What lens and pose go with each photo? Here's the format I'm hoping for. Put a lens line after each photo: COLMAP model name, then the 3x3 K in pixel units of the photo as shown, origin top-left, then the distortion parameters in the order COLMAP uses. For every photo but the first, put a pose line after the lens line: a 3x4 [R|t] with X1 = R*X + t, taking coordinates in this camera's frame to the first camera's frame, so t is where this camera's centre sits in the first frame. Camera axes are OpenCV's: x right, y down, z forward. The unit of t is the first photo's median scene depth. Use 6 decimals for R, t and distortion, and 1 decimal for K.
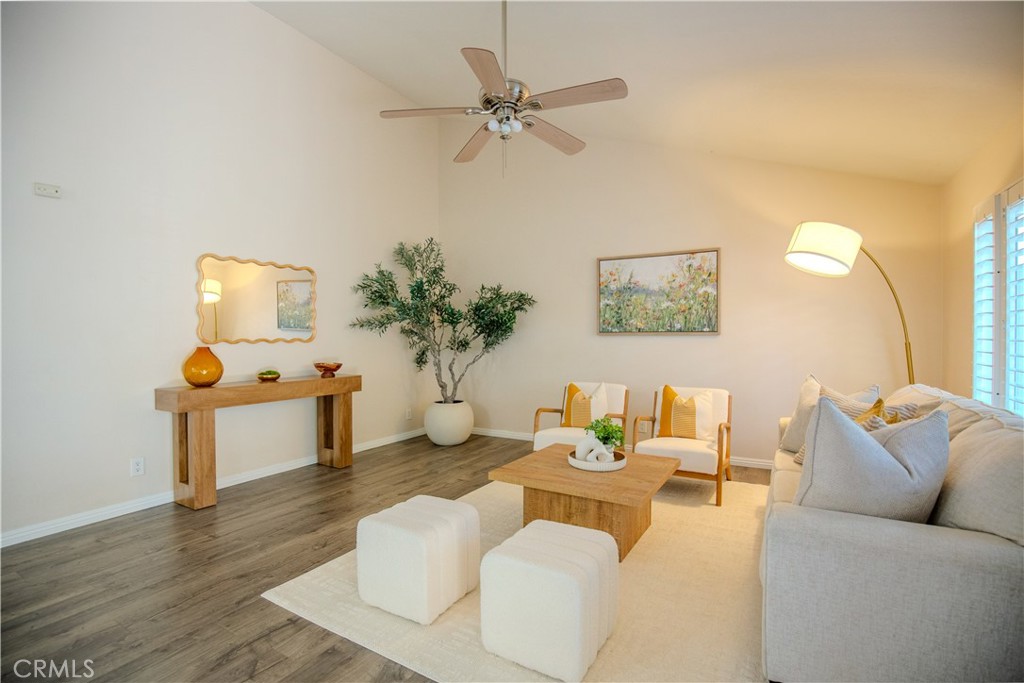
lens RADIAL K [[467.6, 0, 512.0], [0, 467.6, 341.5], [0, 0, 1]] dist [-0.031333, 0.000751]
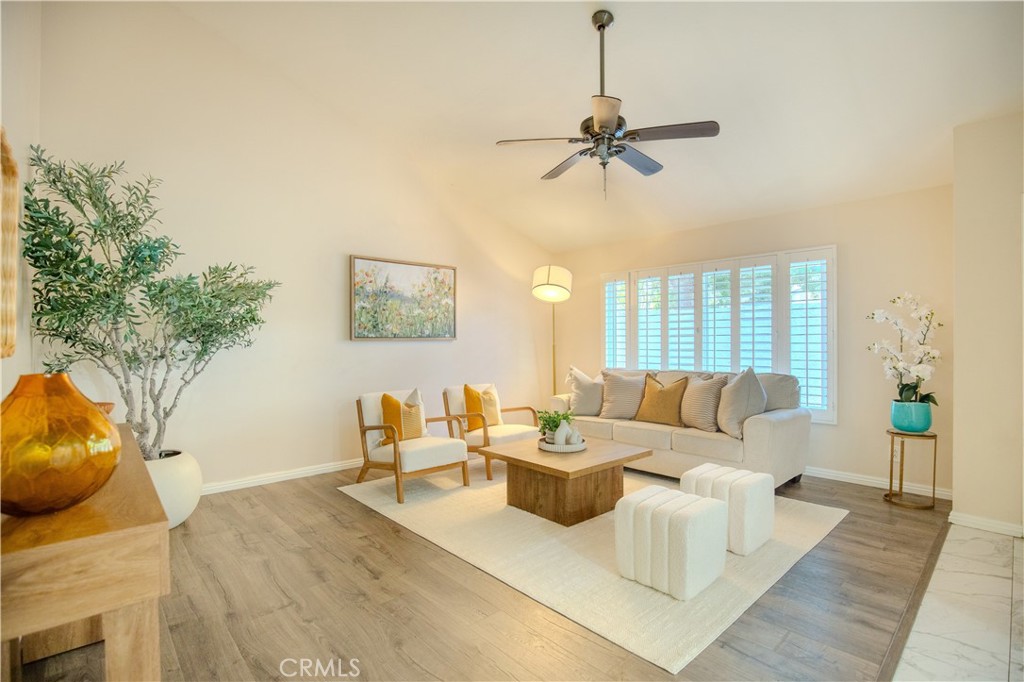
lens RADIAL K [[480.8, 0, 509.1], [0, 480.8, 340.4], [0, 0, 1]] dist [-0.024017, 0.000732]
pose [[0.308562, 0.000804, 0.951204, -0.647404], [0.013583, 0.999894, -0.005252, -0.005535], [-0.951107, 0.014541, 0.308518, 0.467013]]
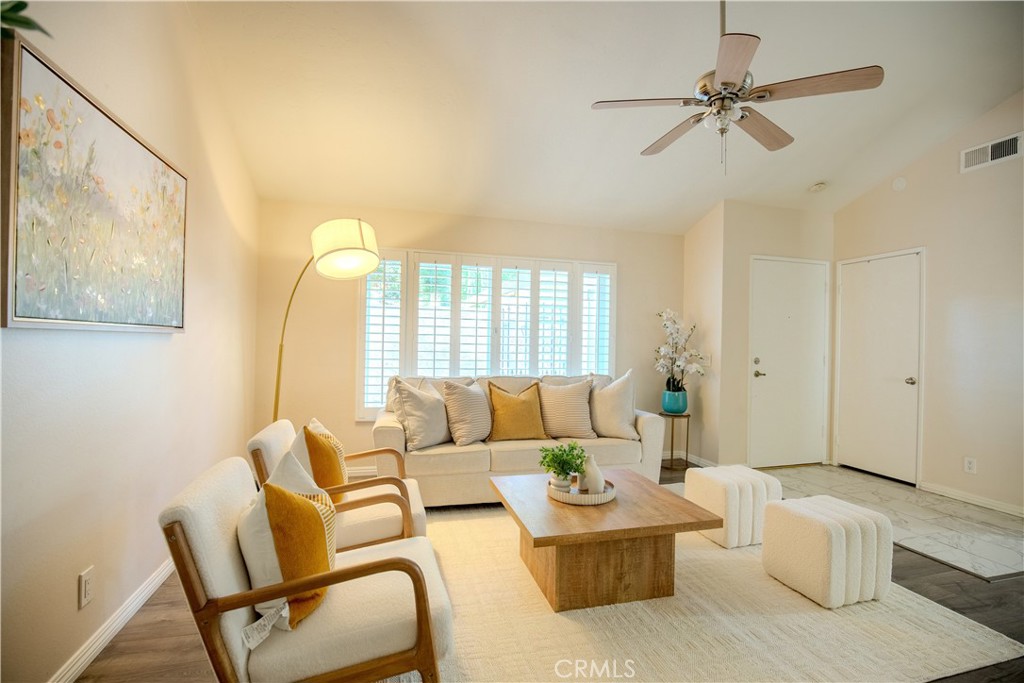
lens RADIAL K [[480.8, 0, 509.1], [0, 480.8, 340.9], [0, 0, 1]] dist [-0.024017, 0.000732]
pose [[-0.709085, -0.009574, 0.705058, -0.209850], [-0.010236, 0.999942, 0.003283, -0.010994], [-0.705049, -0.004889, -0.709142, 1.070059]]
